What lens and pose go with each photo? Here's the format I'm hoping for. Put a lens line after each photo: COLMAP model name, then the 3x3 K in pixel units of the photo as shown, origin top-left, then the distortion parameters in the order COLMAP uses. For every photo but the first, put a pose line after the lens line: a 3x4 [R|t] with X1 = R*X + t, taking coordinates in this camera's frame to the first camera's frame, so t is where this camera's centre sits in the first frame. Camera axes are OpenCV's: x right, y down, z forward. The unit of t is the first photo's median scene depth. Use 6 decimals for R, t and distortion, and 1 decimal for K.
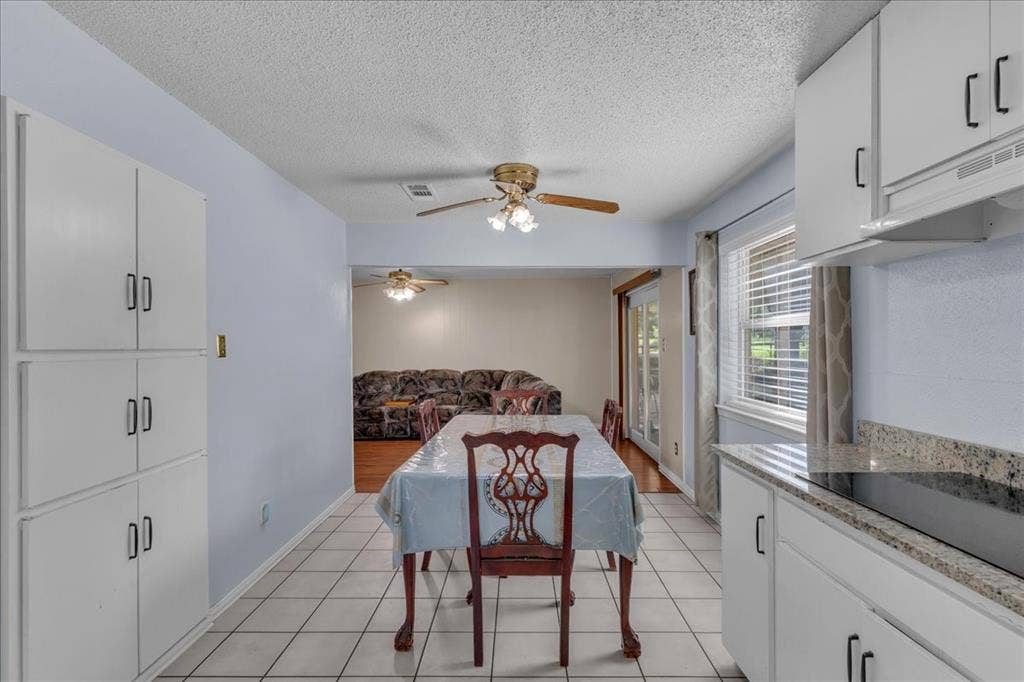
lens RADIAL K [[497.3, 0, 512.8], [0, 497.3, 343.8], [0, 0, 1]] dist [0.007823, -0.001258]
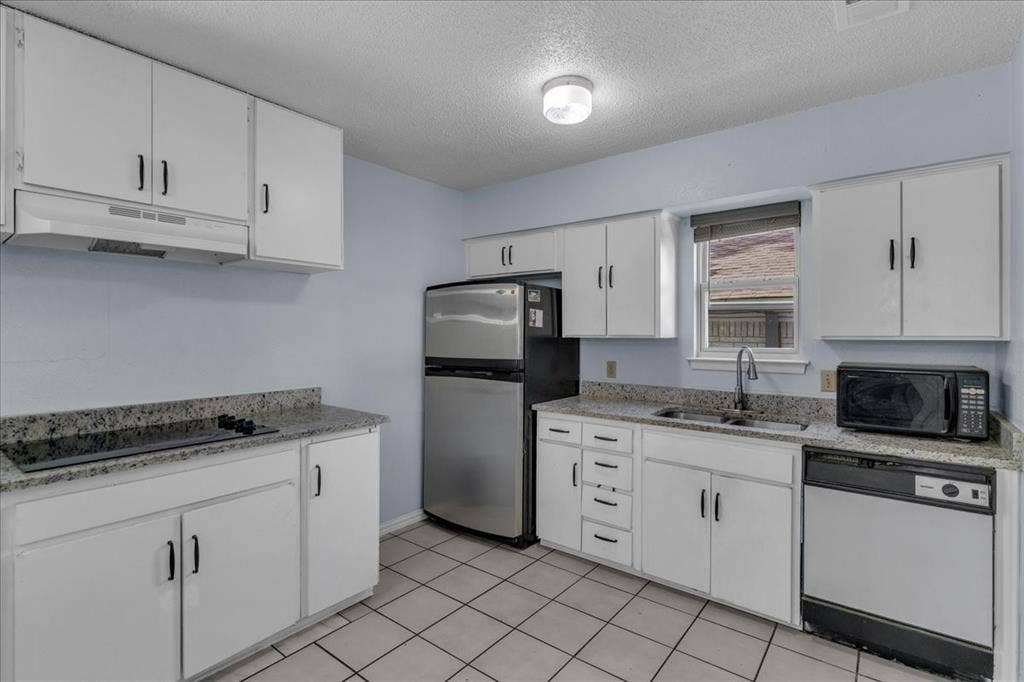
lens RADIAL K [[497.3, 0, 505.2], [0, 497.3, 328.9], [0, 0, 1]] dist [0.007823, -0.001258]
pose [[-0.787892, 0.005868, 0.615786, -0.776614], [-0.000412, 0.999949, -0.010056, 0.005864], [-0.615813, -0.008177, -0.787850, 1.313149]]
